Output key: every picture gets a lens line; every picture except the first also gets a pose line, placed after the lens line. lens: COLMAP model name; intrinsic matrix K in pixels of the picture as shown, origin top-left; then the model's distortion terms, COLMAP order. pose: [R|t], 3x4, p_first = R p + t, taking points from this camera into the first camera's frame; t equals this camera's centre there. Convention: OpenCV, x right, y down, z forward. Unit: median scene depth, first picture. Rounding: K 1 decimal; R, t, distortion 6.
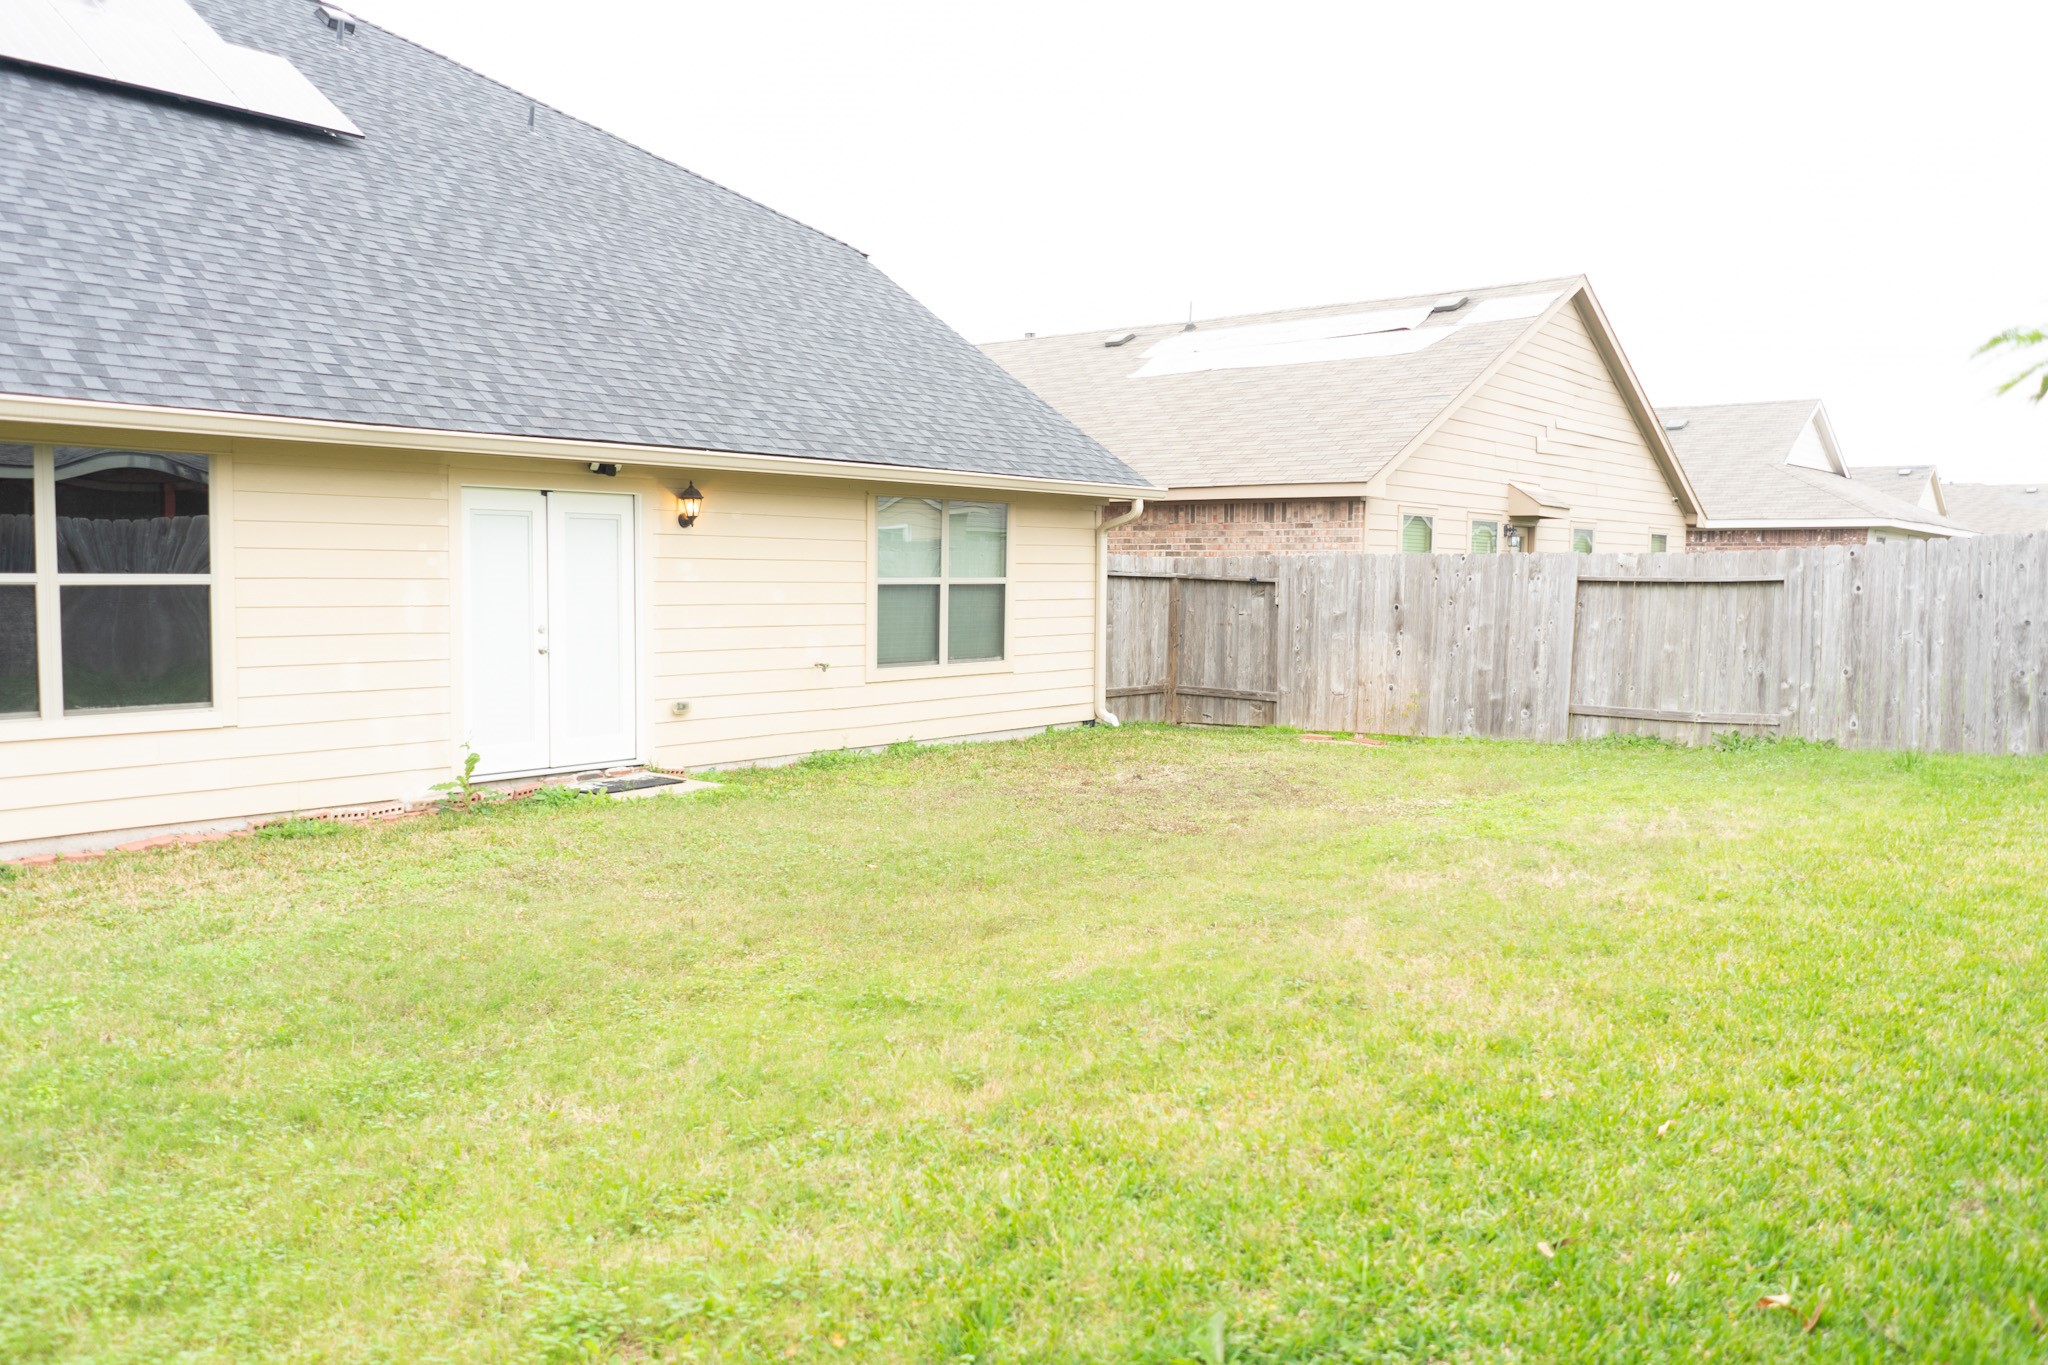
lens RADIAL K [[1571.6, 0, 1024.0], [0, 1571.6, 682.5], [0, 0, 1]] dist [-0.020353, 0.004763]
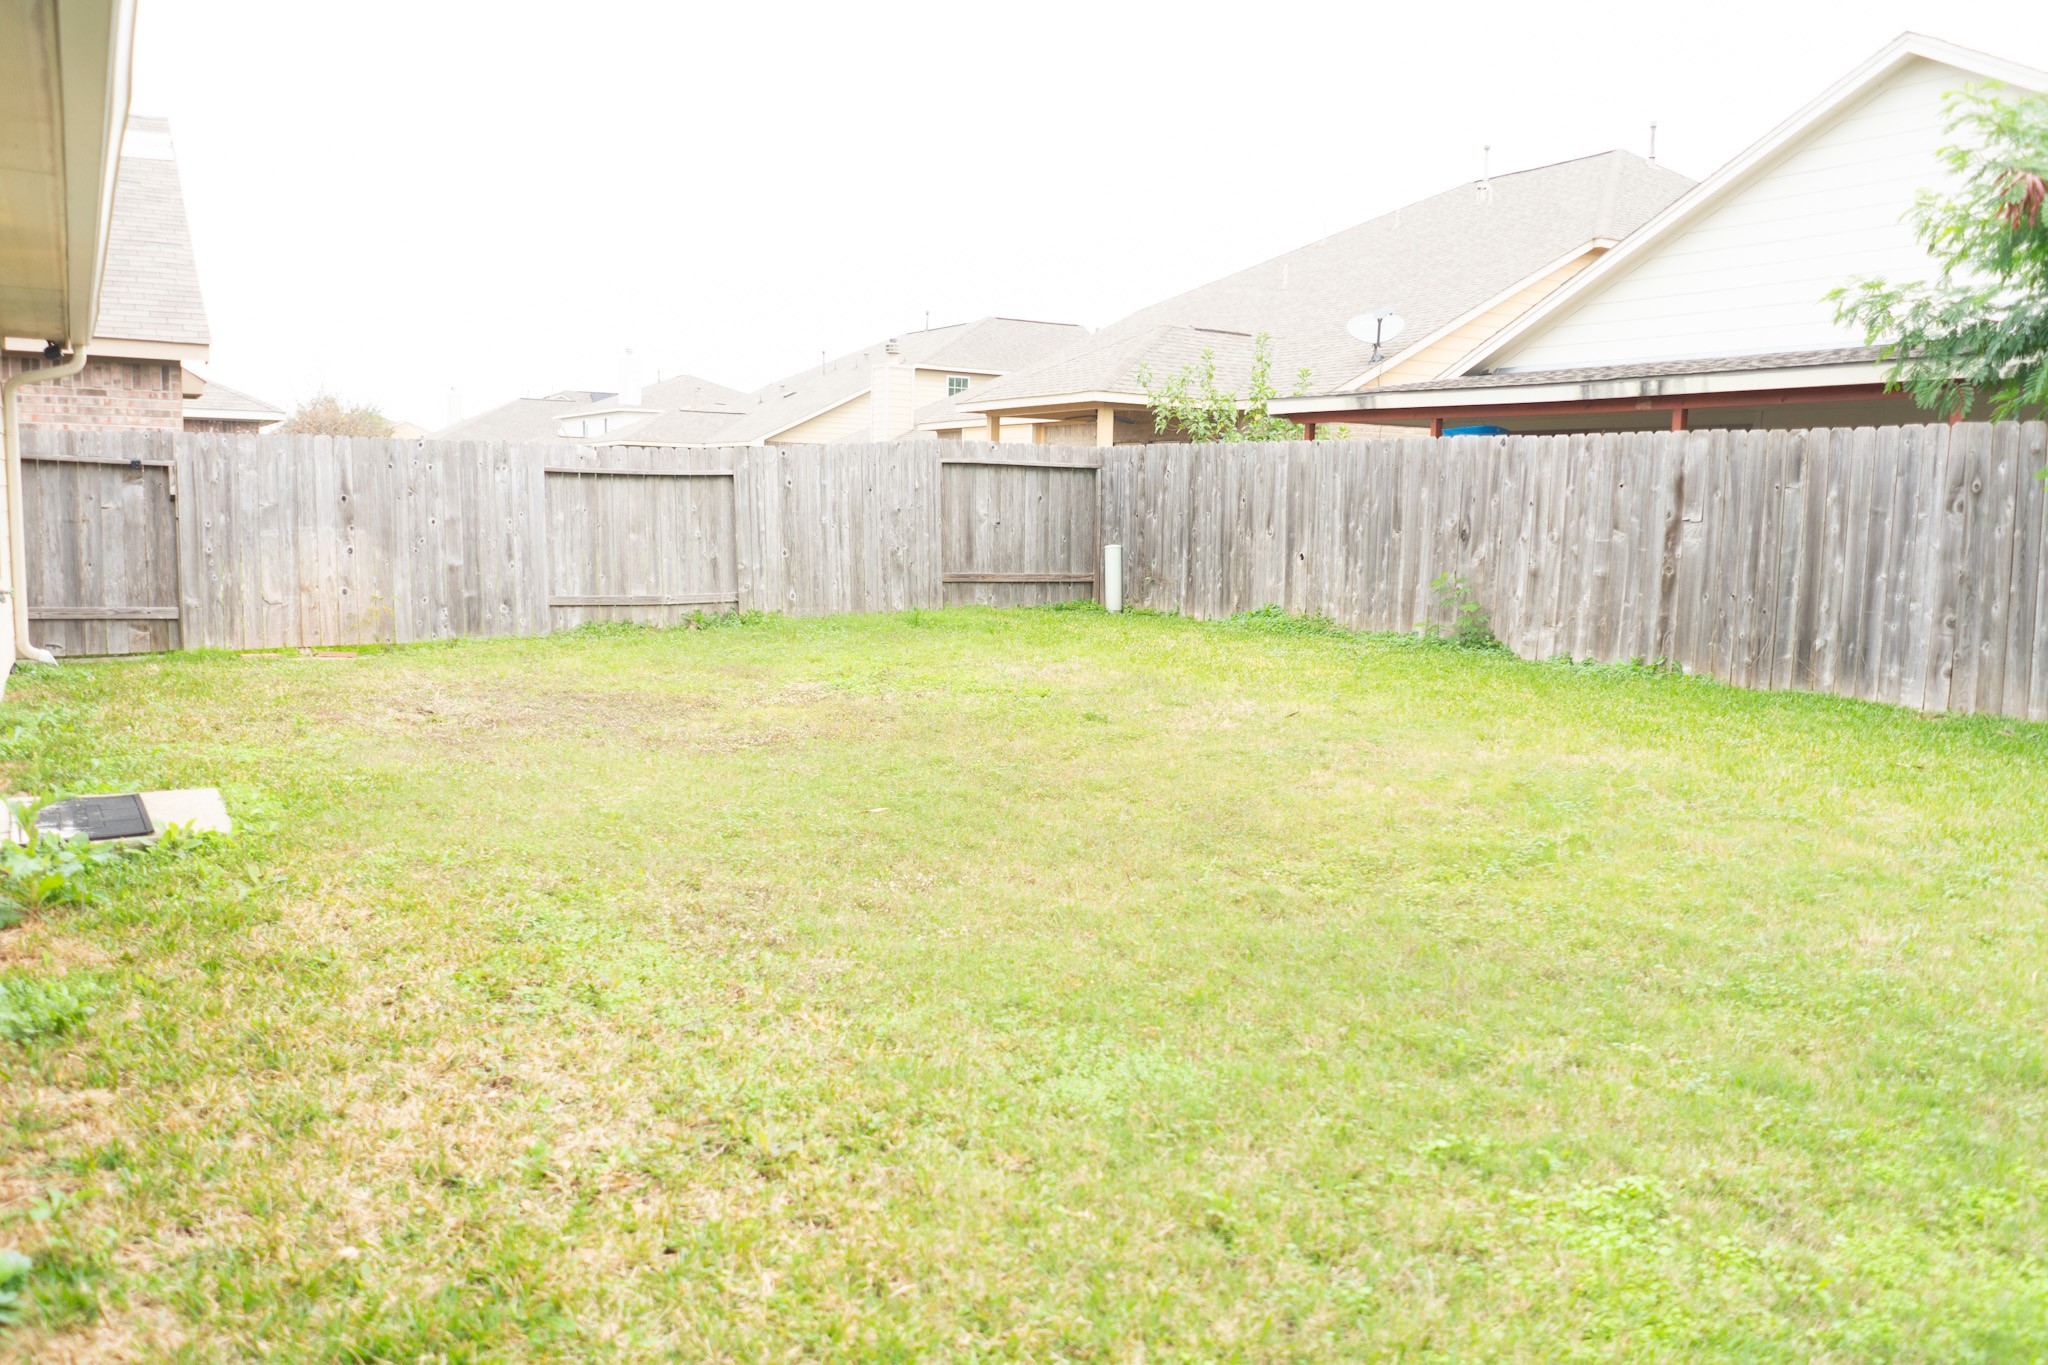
lens RADIAL K [[1571.6, 0, 1024.0], [0, 1571.6, 682.5], [0, 0, 1]] dist [-0.020353, 0.004763]
pose [[0.328291, -0.104448, 0.938784, -0.480367], [0.046159, 0.994454, 0.094500, -0.011501], [-0.943448, 0.012310, 0.331292, 0.375434]]
